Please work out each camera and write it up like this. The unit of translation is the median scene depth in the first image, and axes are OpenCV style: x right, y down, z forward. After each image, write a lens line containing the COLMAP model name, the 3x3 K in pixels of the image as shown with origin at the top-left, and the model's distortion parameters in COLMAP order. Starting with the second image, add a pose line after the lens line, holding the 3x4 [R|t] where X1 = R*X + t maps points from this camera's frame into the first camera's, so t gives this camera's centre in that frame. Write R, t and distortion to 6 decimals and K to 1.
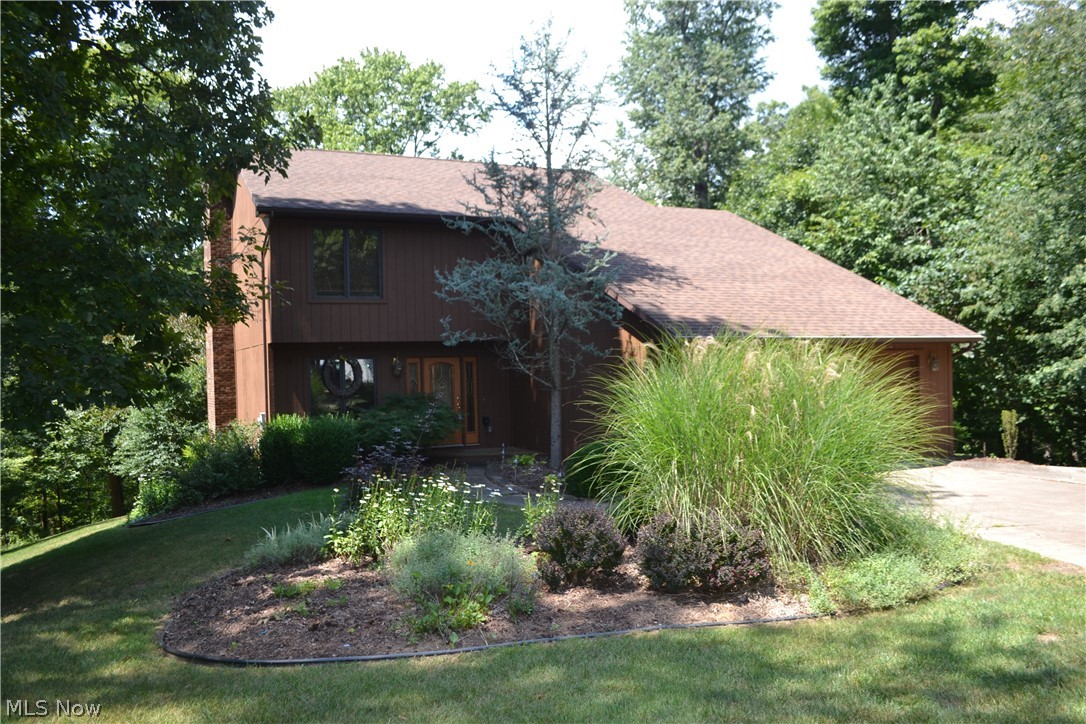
lens RADIAL K [[870.8, 0, 537.7], [0, 870.8, 364.6], [0, 0, 1]] dist [-0.080946, 0.016024]
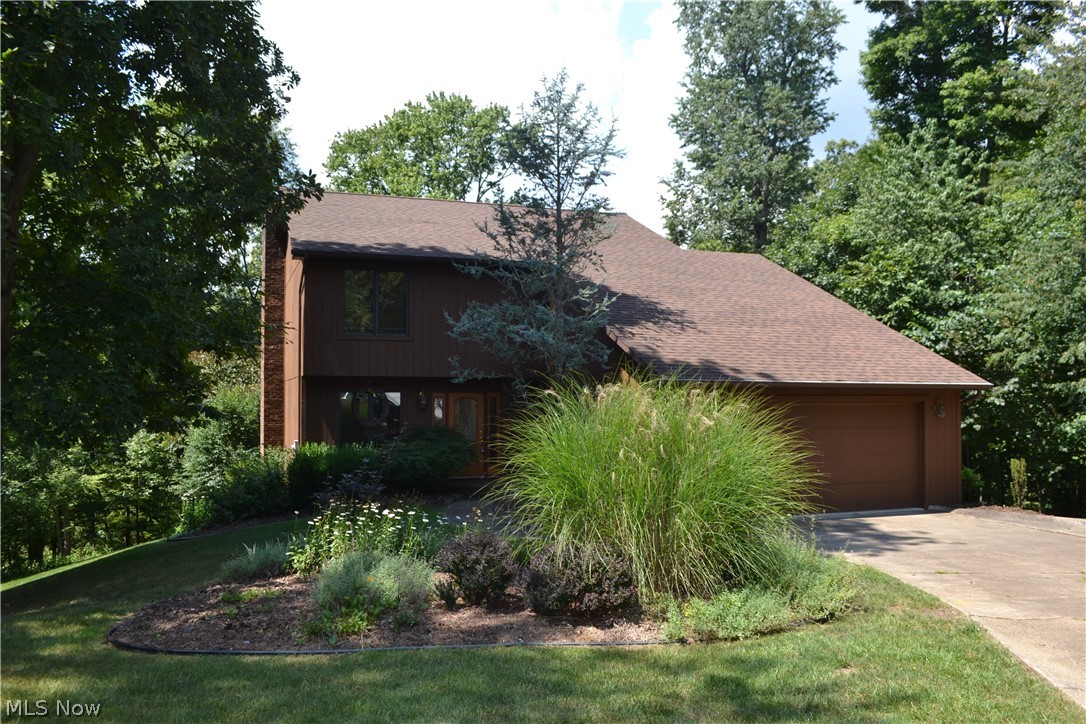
lens RADIAL K [[870.8, 0, 541.2], [0, 870.8, 368.4], [0, 0, 1]] dist [-0.080946, 0.016024]
pose [[0.994945, 0.020825, -0.098235, 0.085701], [-0.024123, 0.999180, -0.032504, -0.005798], [0.097477, 0.034710, 0.994632, -0.040952]]
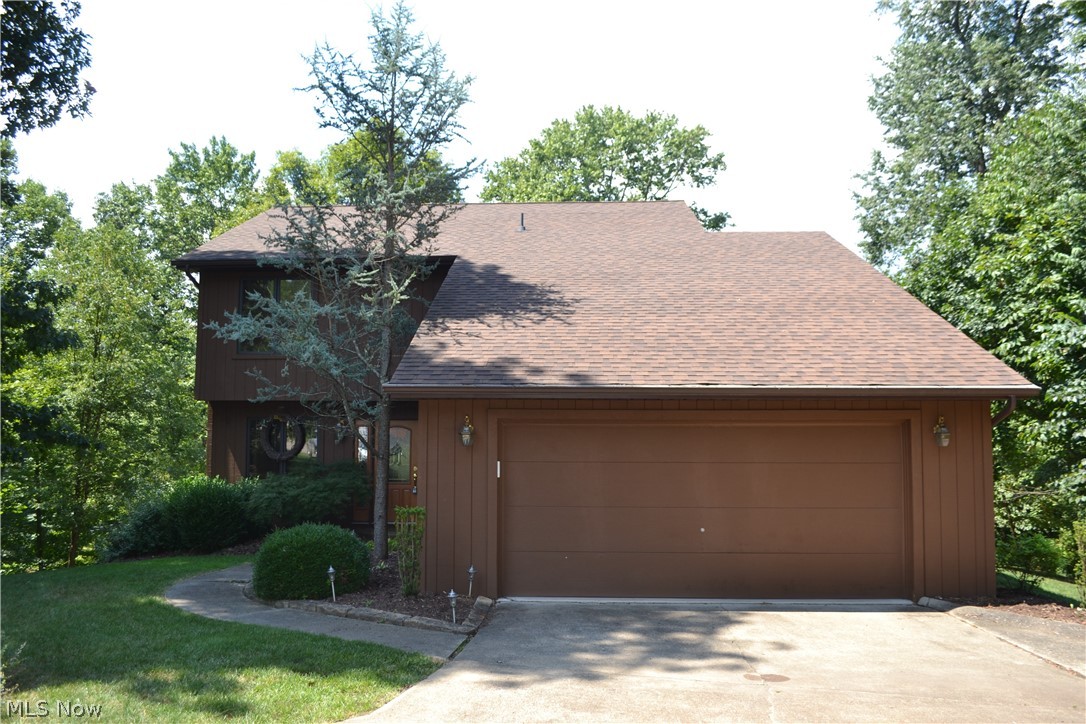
lens RADIAL K [[870.8, 0, 544.9], [0, 870.8, 363.6], [0, 0, 1]] dist [-0.080946, 0.016024]
pose [[0.880249, -0.018885, -0.474136, 0.446110], [-0.024694, 0.996030, -0.085519, 0.006055], [0.473869, 0.086987, 0.876288, 0.305636]]
